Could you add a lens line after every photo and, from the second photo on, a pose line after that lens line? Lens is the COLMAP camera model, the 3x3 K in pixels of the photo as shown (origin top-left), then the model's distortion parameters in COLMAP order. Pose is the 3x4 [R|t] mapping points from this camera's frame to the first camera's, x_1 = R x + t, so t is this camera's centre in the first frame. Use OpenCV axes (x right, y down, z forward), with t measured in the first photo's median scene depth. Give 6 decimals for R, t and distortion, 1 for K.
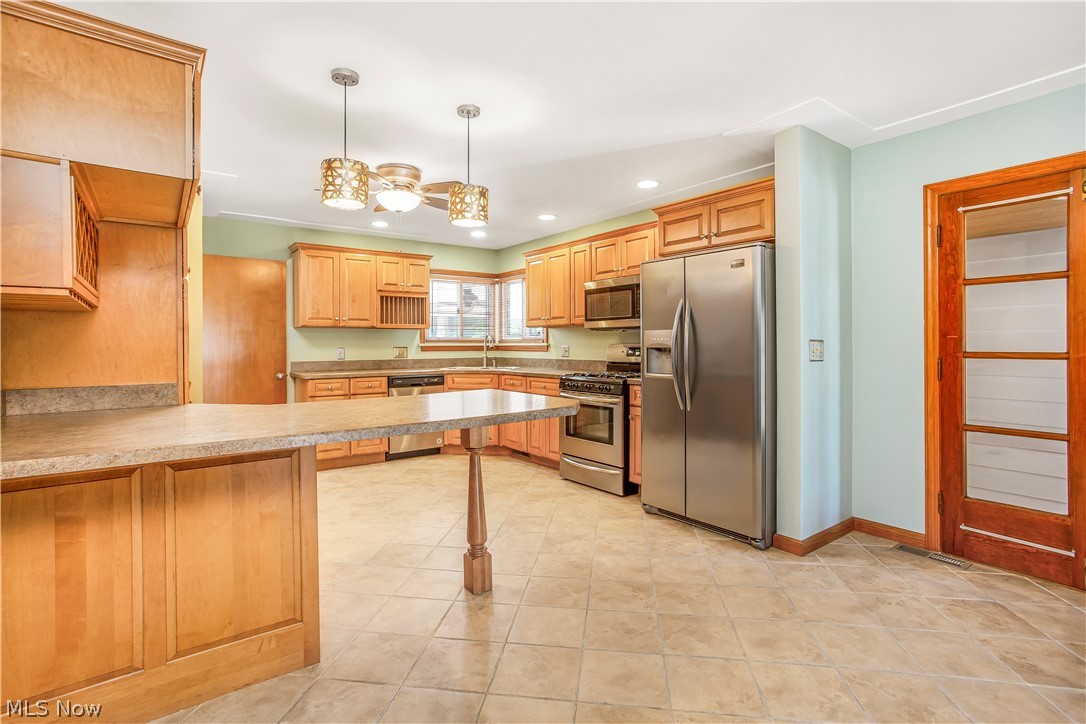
lens RADIAL K [[522.2, 0, 549.8], [0, 522.2, 346.6], [0, 0, 1]] dist [-0.033766, 0.011992]
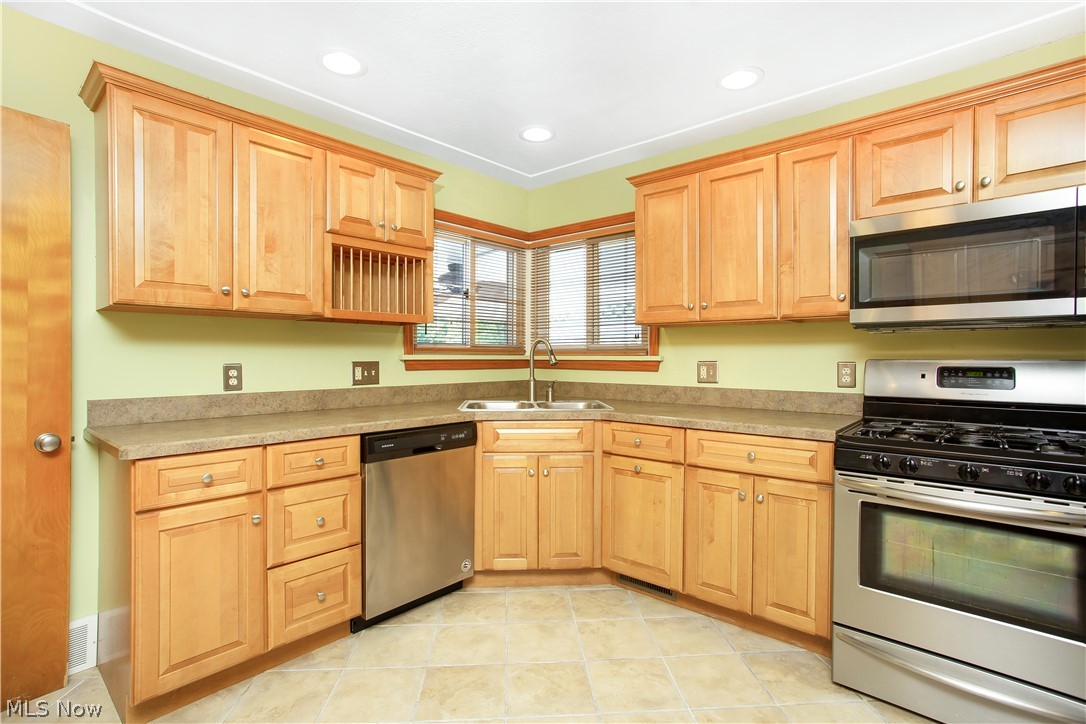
lens RADIAL K [[522.2, 0, 551.7], [0, 522.2, 358.3], [0, 0, 1]] dist [-0.033766, 0.011992]
pose [[0.977641, 0.005910, 0.210199, -0.251940], [-0.006140, 0.999981, 0.000445, -0.003809], [-0.210192, -0.001726, 0.977659, 0.571633]]
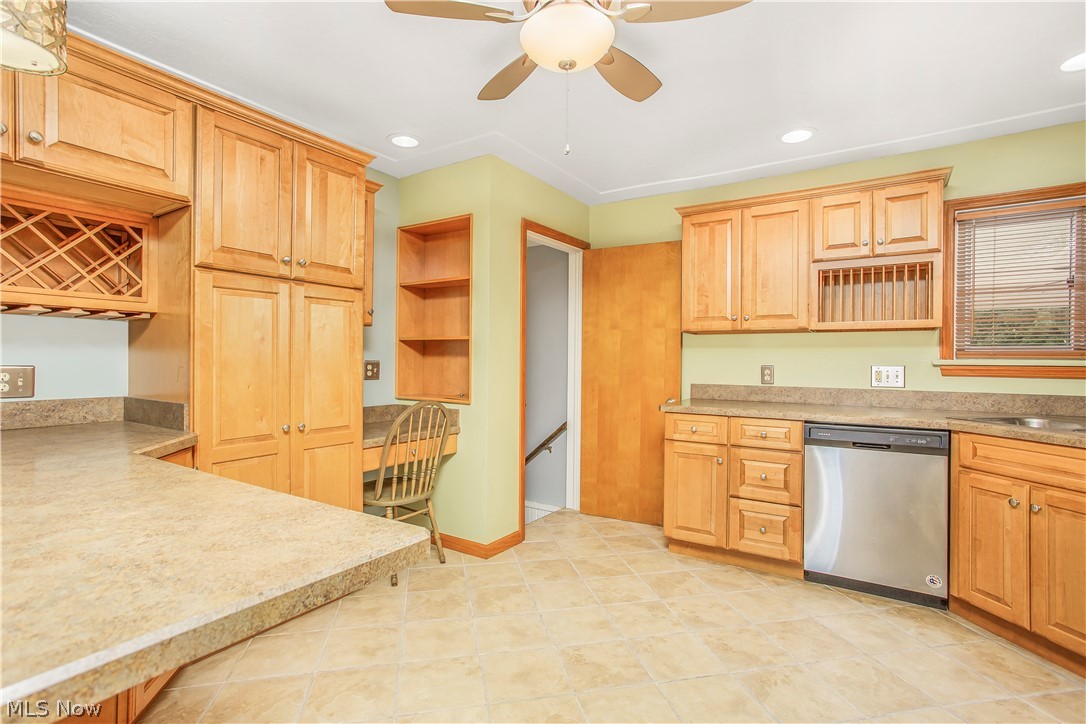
lens RADIAL K [[522.2, 0, 526.9], [0, 522.2, 355.5], [0, 0, 1]] dist [-0.033766, 0.011992]
pose [[0.317551, 0.000468, -0.948241, 0.093558], [-0.011290, 0.999931, -0.003288, -0.004148], [0.948174, 0.011750, 0.317535, 0.574301]]
